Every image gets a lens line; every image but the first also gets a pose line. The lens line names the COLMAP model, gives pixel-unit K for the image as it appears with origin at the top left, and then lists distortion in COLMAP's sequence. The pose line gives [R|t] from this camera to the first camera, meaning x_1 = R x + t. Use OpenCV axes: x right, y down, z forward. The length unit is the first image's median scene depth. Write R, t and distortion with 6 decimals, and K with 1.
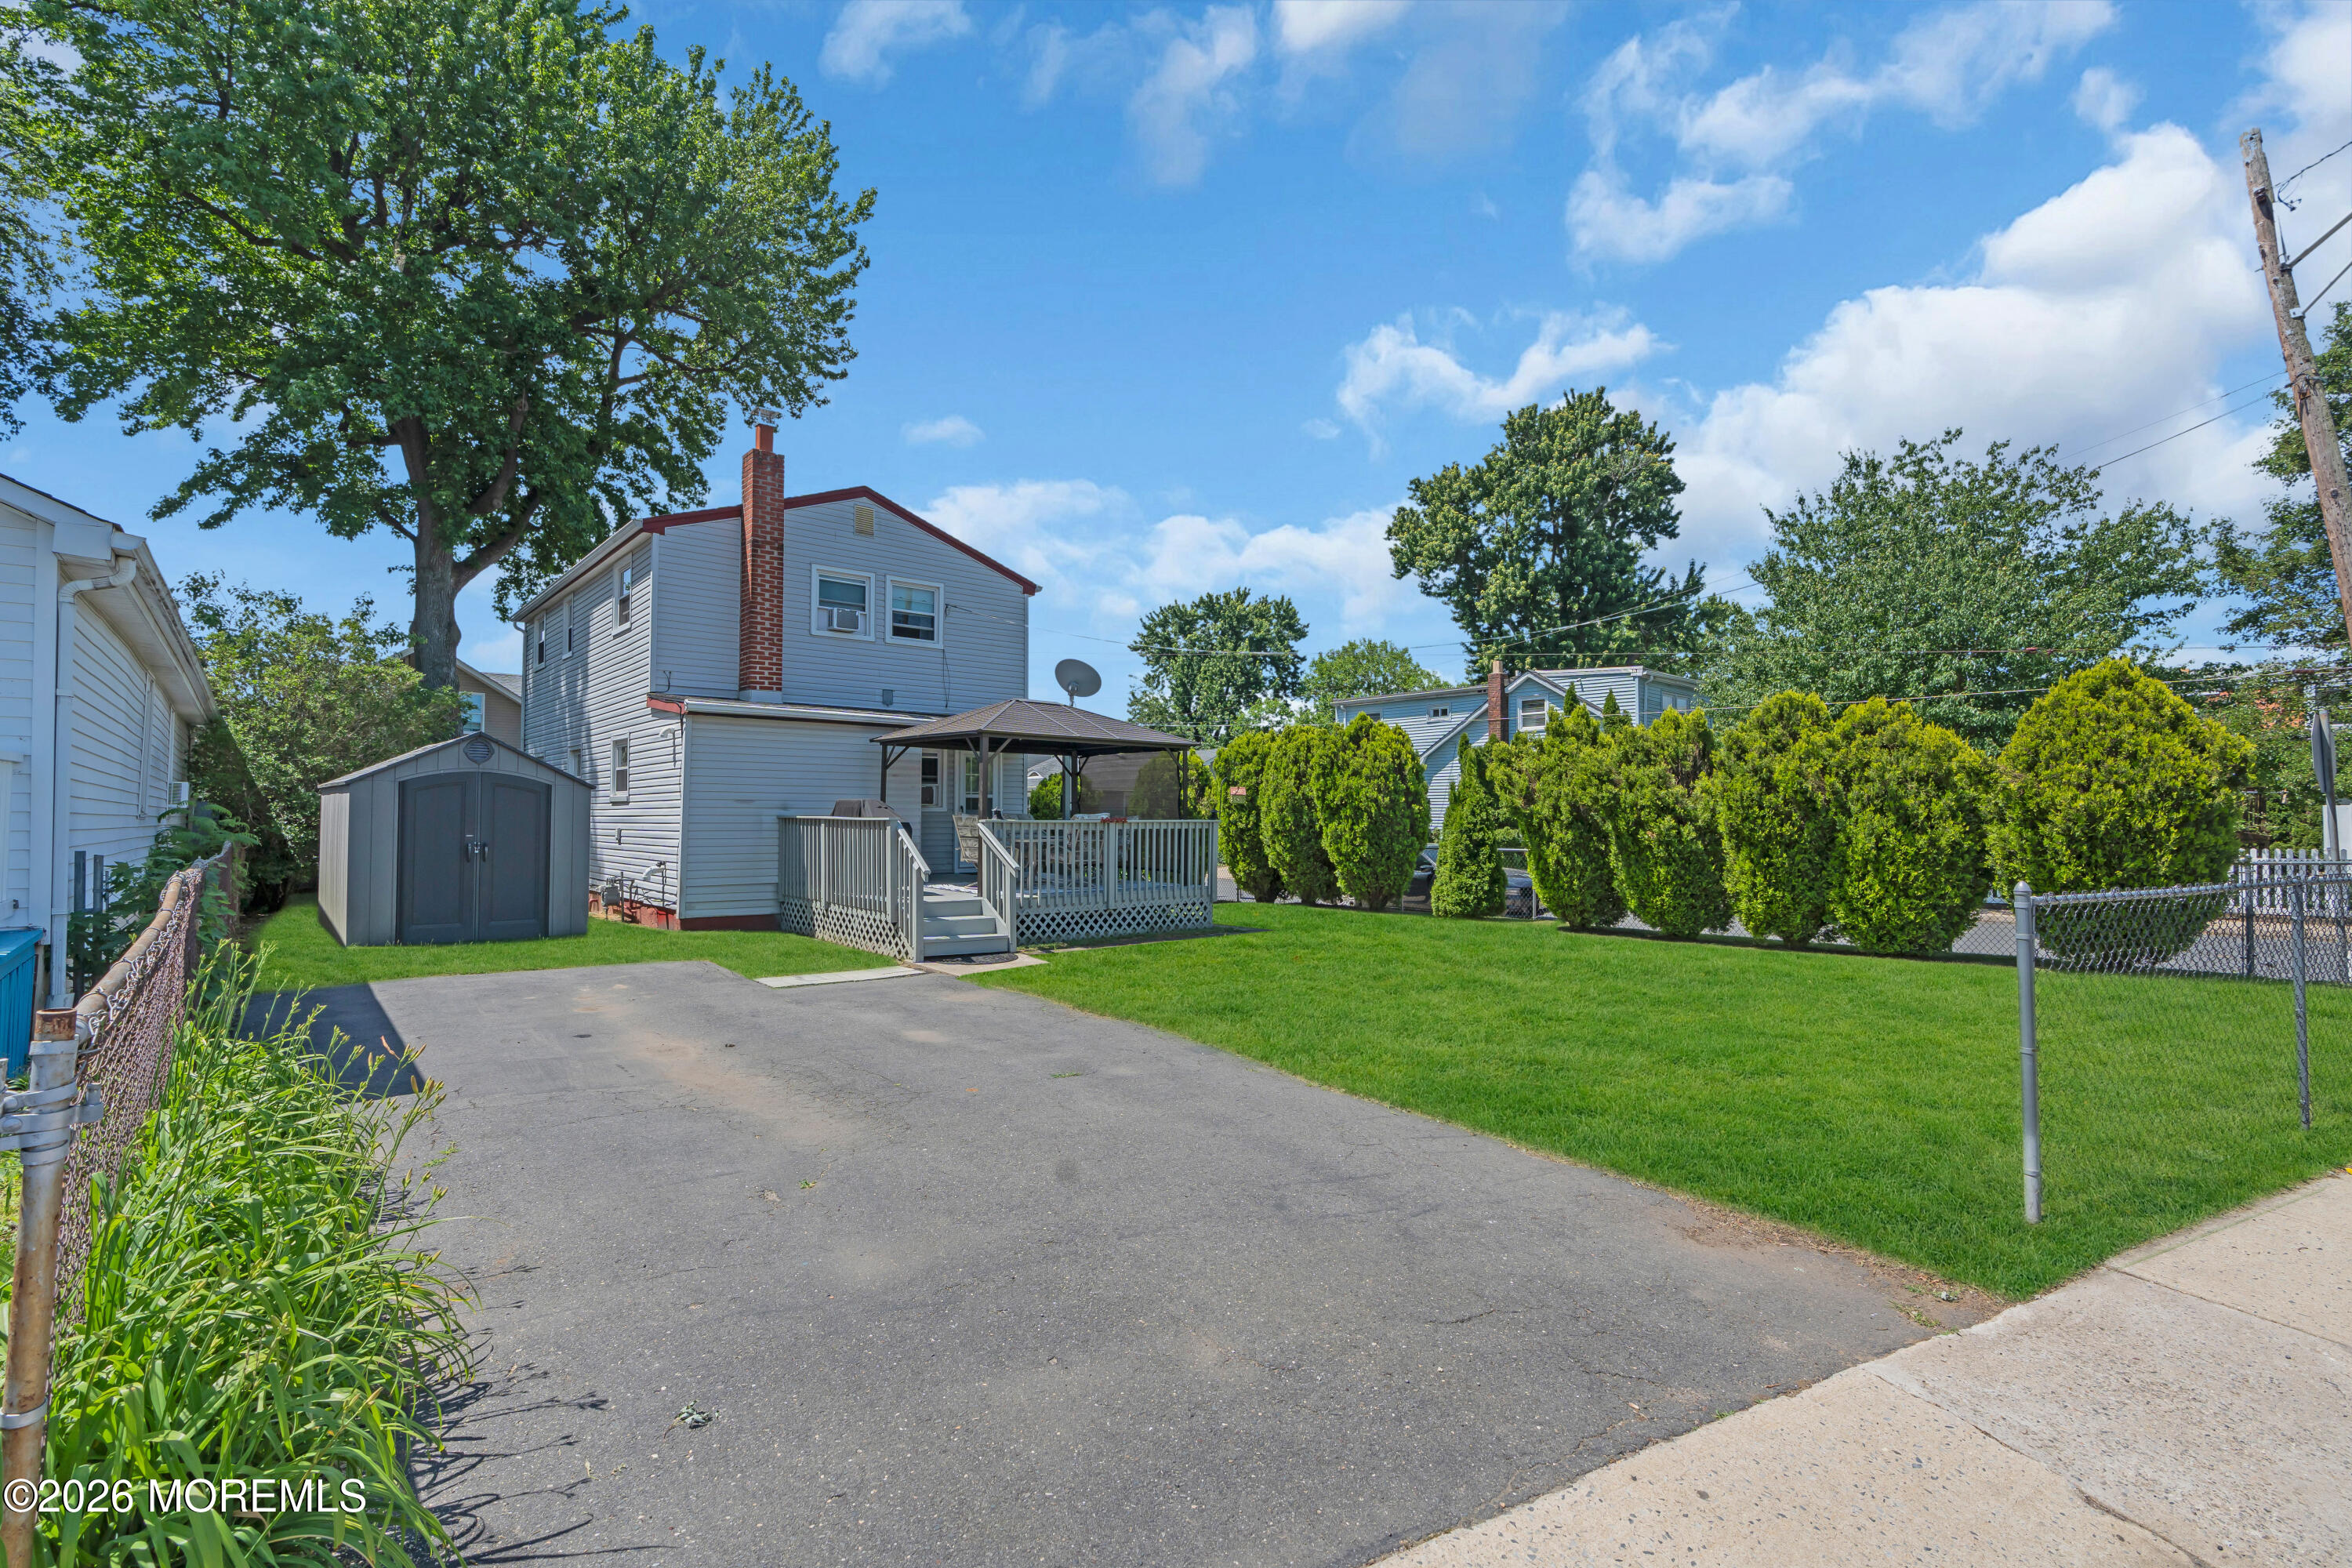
lens RADIAL K [[1067.2, 0, 1168.2], [0, 1067.2, 789.9], [0, 0, 1]] dist [0.009718, -0.002567]
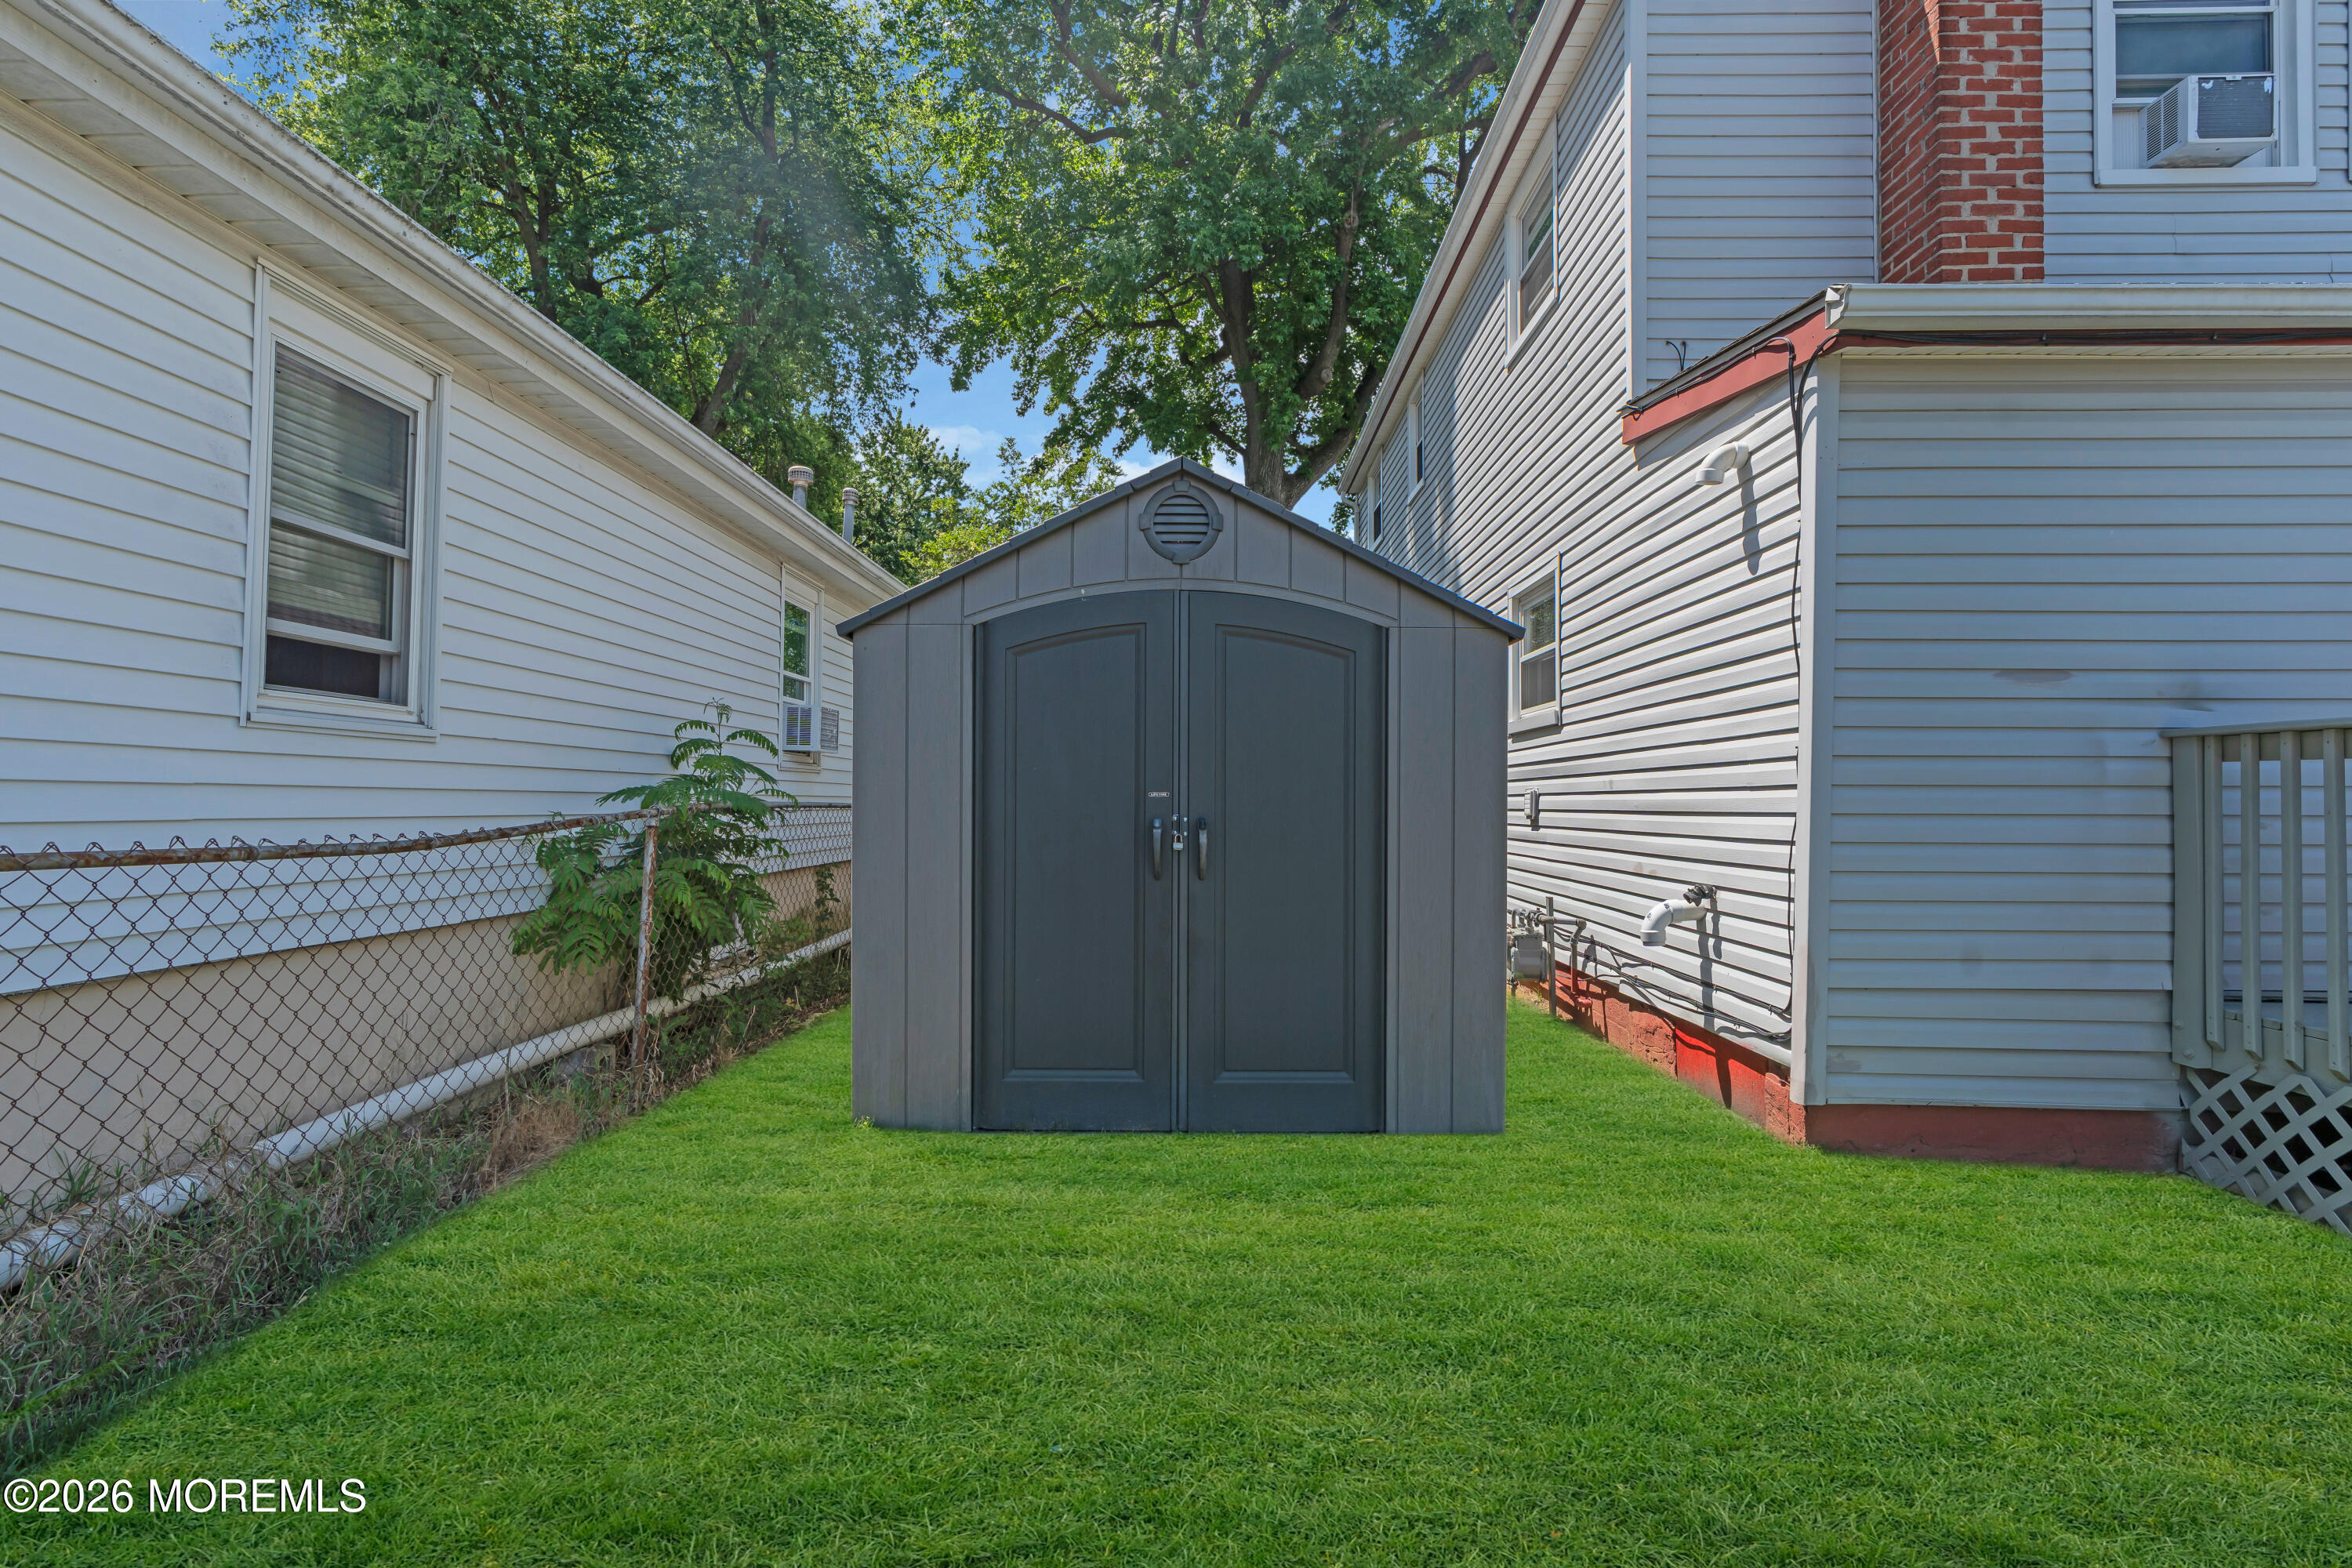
lens RADIAL K [[1067.2, 0, 1178.1], [0, 1067.2, 787.5], [0, 0, 1]] dist [0.009718, -0.002567]
pose [[0.749361, -0.010467, -0.662079, -0.363191], [0.017347, 0.999842, 0.003827, 0.032358], [0.661935, -0.014353, 0.749424, 0.630799]]
